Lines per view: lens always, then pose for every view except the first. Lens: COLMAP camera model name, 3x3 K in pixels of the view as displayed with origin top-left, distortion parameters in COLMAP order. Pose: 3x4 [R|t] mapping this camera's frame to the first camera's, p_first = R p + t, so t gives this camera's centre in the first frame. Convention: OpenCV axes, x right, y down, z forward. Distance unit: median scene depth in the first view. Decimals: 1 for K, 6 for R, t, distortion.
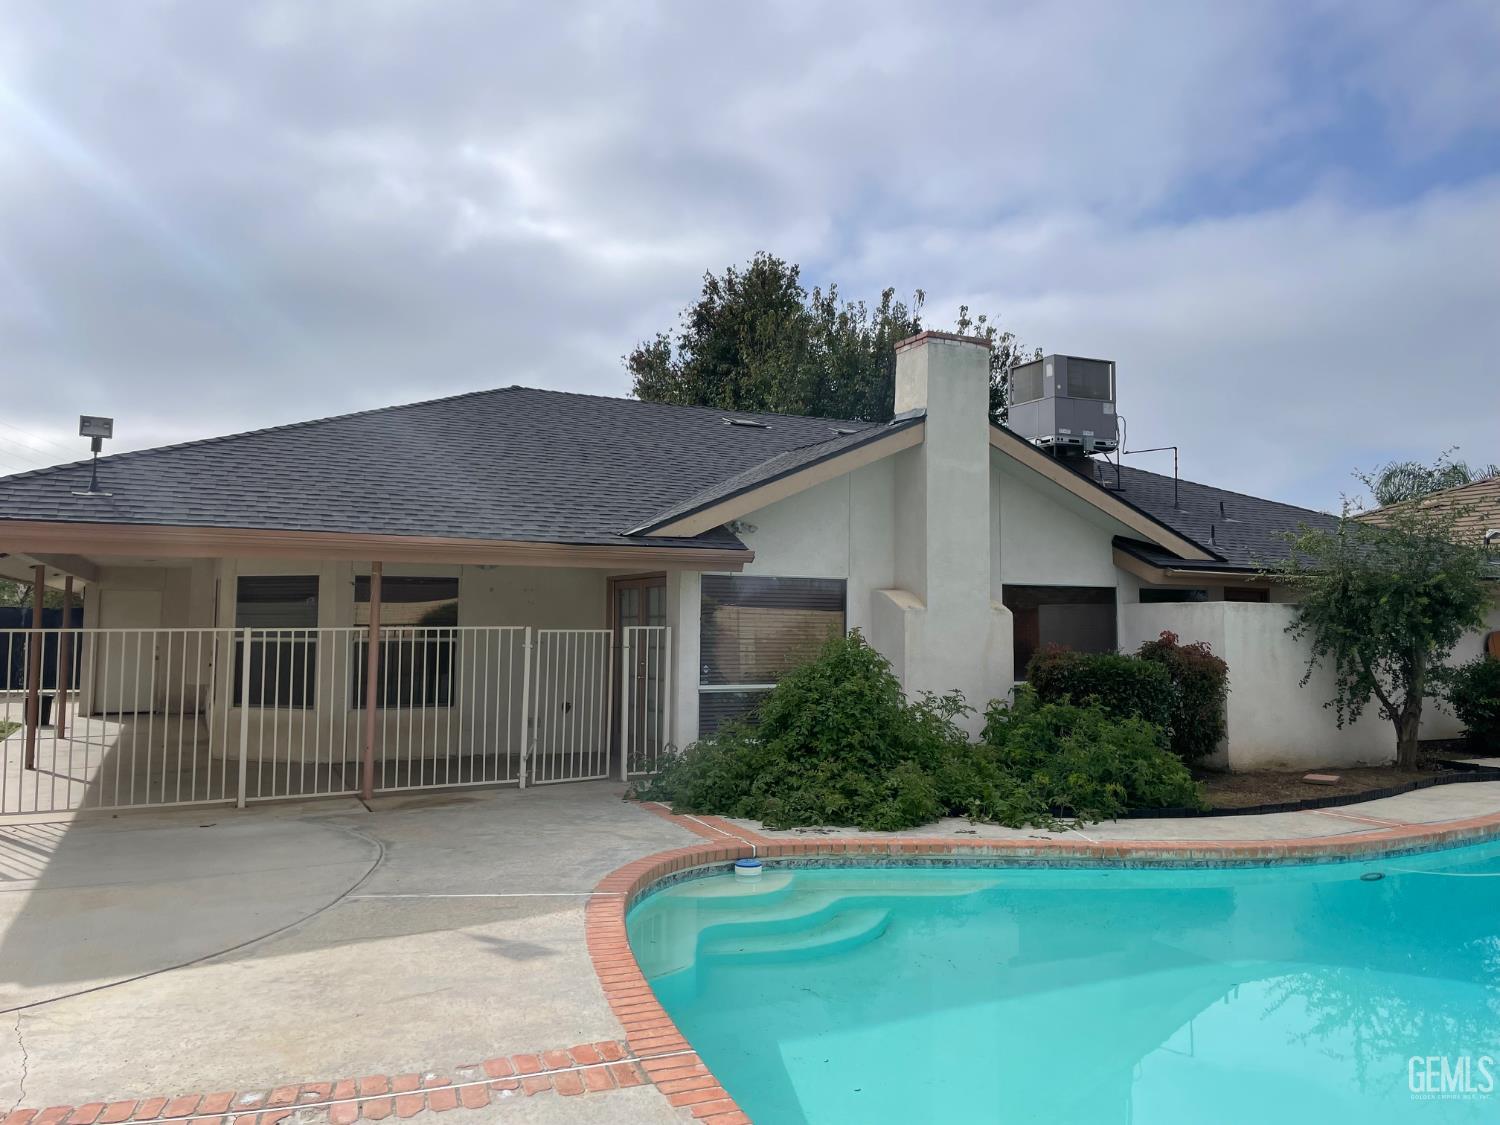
lens RADIAL K [[1127.9, 0, 726.9], [0, 1127.9, 538.9], [0, 0, 1]] dist [0.095987, -0.124903]
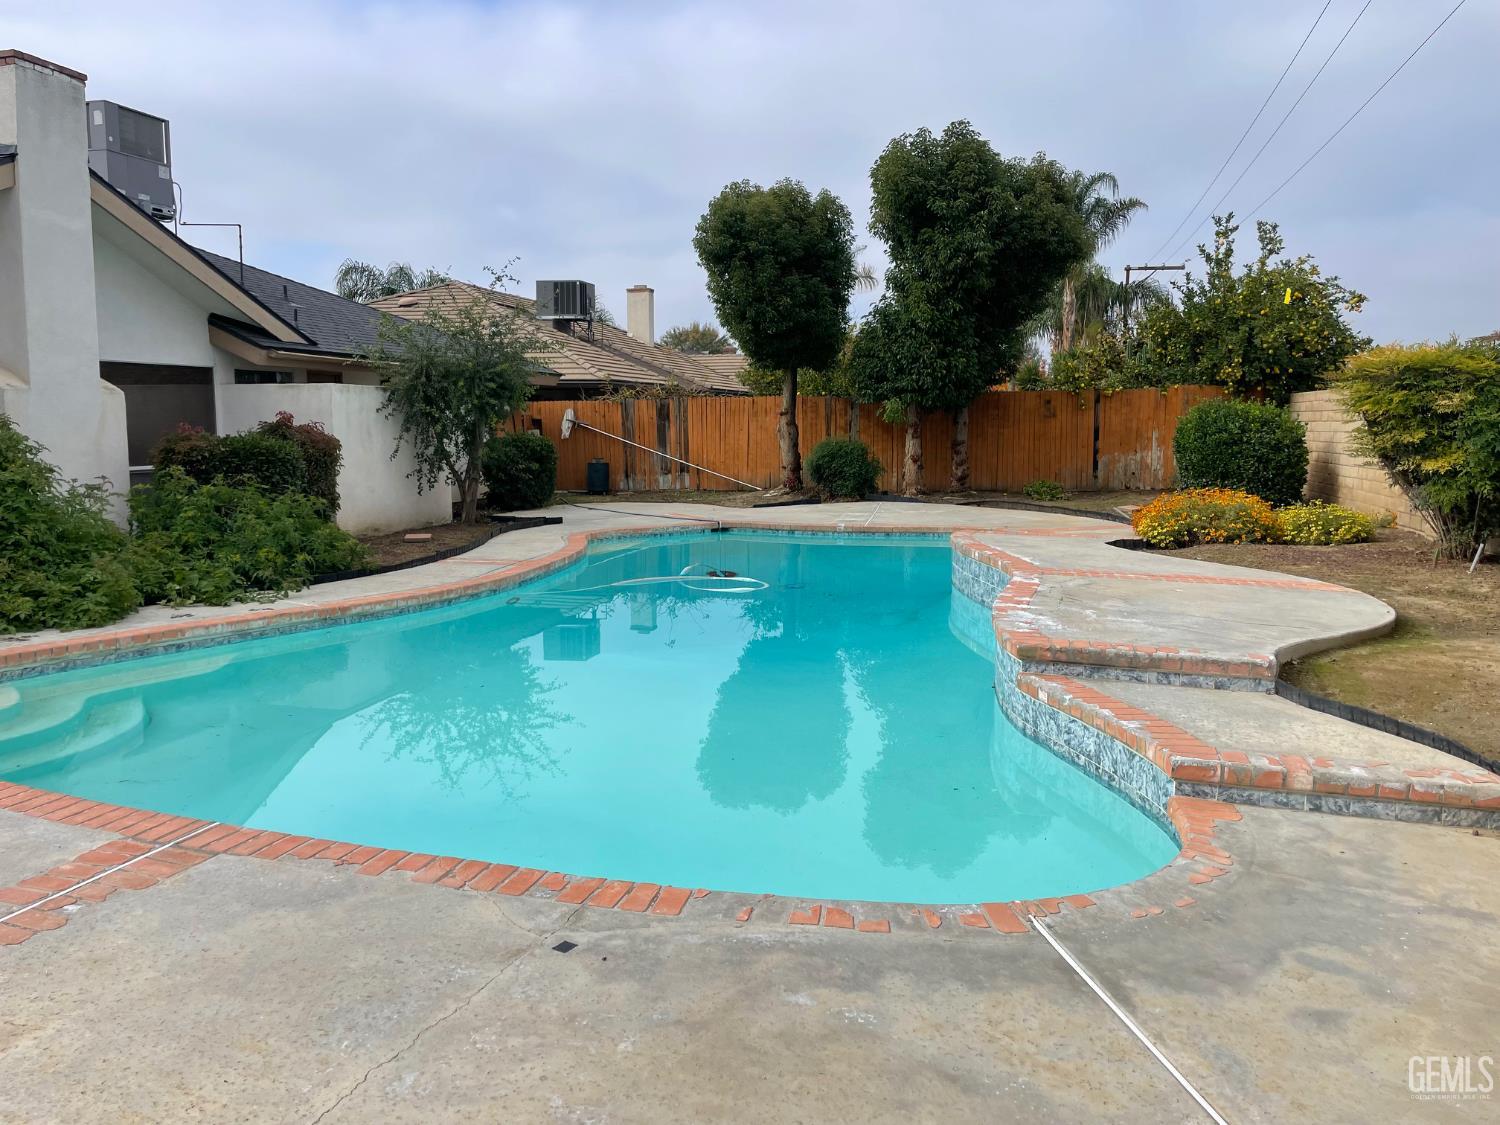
lens RADIAL K [[1127.9, 0, 726.9], [0, 1127.9, 538.9], [0, 0, 1]] dist [0.095987, -0.124903]
pose [[0.656281, -0.089654, 0.749171, -0.152635], [-0.050963, 0.985381, 0.162566, 0.006988], [-0.752793, -0.144869, 0.642118, 0.021607]]
